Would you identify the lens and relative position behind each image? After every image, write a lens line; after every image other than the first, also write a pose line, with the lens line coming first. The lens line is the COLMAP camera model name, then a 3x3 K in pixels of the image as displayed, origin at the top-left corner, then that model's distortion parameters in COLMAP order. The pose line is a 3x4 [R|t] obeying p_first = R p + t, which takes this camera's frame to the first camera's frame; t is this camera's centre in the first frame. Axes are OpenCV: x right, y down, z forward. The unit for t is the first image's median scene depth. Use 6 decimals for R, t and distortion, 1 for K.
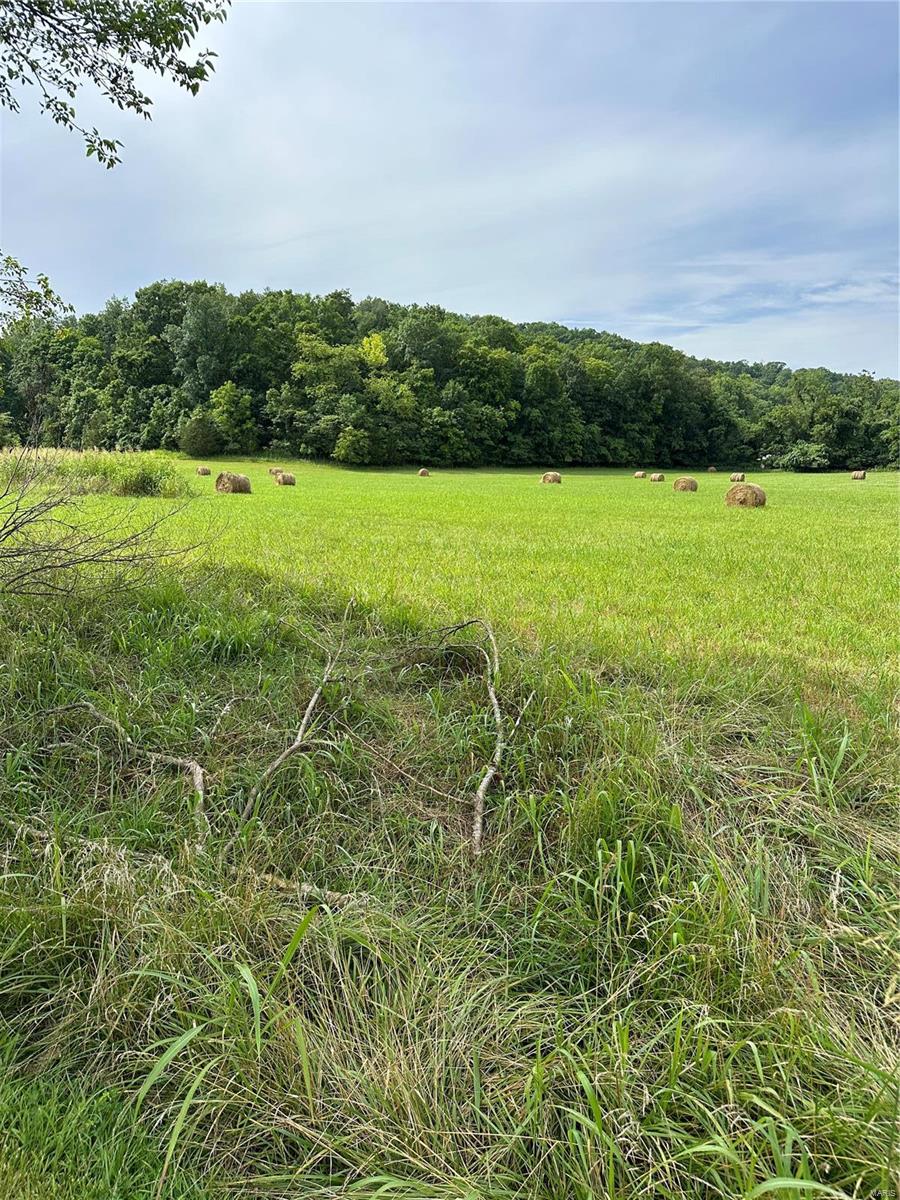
lens RADIAL K [[856.5, 0, 525.3], [0, 856.5, 641.9], [0, 0, 1]] dist [0.095865, -0.105619]
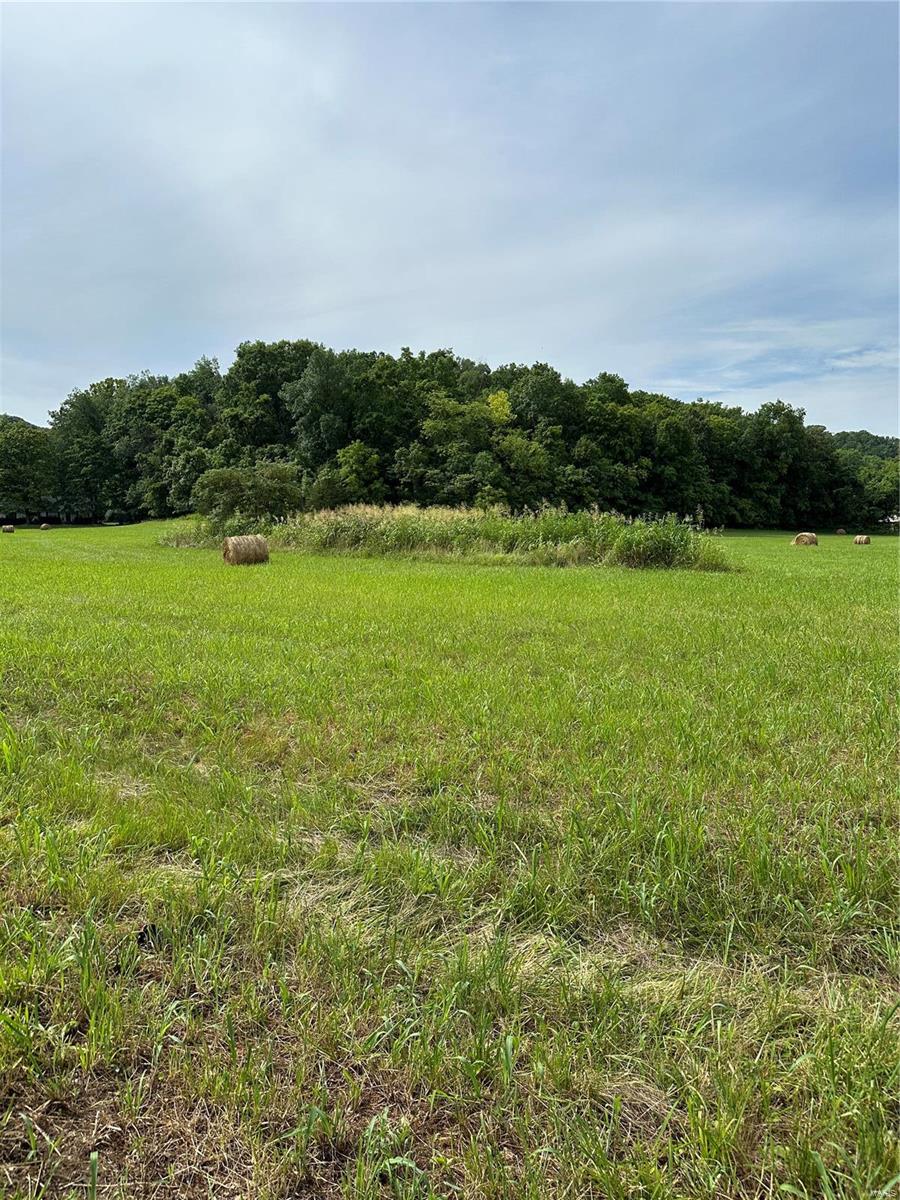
lens RADIAL K [[856.5, 0, 451.3], [0, 856.5, 602.8], [0, 0, 1]] dist [0.095865, -0.105619]
pose [[0.999811, 0.005245, -0.018739, -0.204771], [-0.007355, 0.993409, -0.114391, -0.017056], [0.018015, 0.114507, 0.993259, 0.089701]]
